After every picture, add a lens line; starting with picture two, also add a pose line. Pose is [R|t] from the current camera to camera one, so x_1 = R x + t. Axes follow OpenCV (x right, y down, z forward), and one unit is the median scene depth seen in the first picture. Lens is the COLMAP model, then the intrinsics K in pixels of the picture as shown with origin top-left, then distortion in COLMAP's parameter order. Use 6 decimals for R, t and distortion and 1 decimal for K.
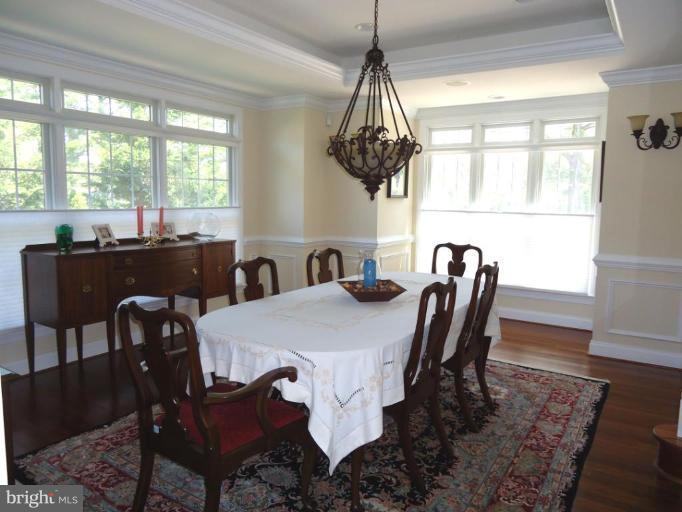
lens RADIAL K [[492.5, 0, 341.0], [0, 492.5, 256.0], [0, 0, 1]] dist [-0.008968, 0.000317]
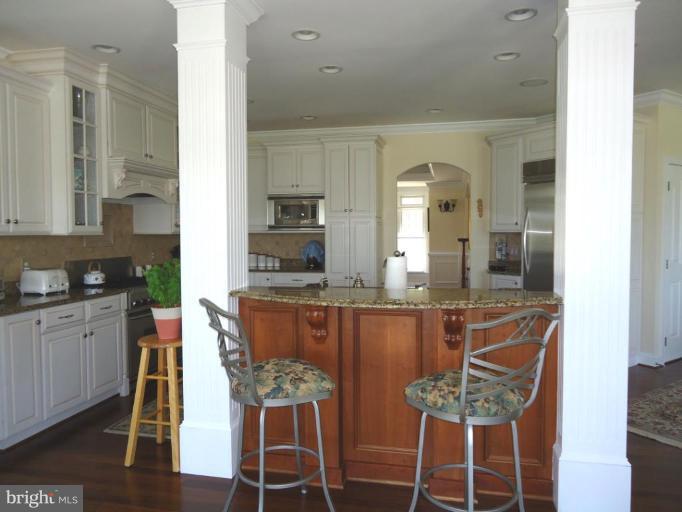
lens RADIAL K [[492.5, 0, 341.0], [0, 492.5, 256.0], [0, 0, 1]] dist [-0.008968, 0.000317]
pose [[0.935259, -0.037089, 0.352016, -0.814602], [0.061383, 0.996422, -0.058102, 0.138113], [-0.348601, 0.075948, 0.934189, -1.236503]]
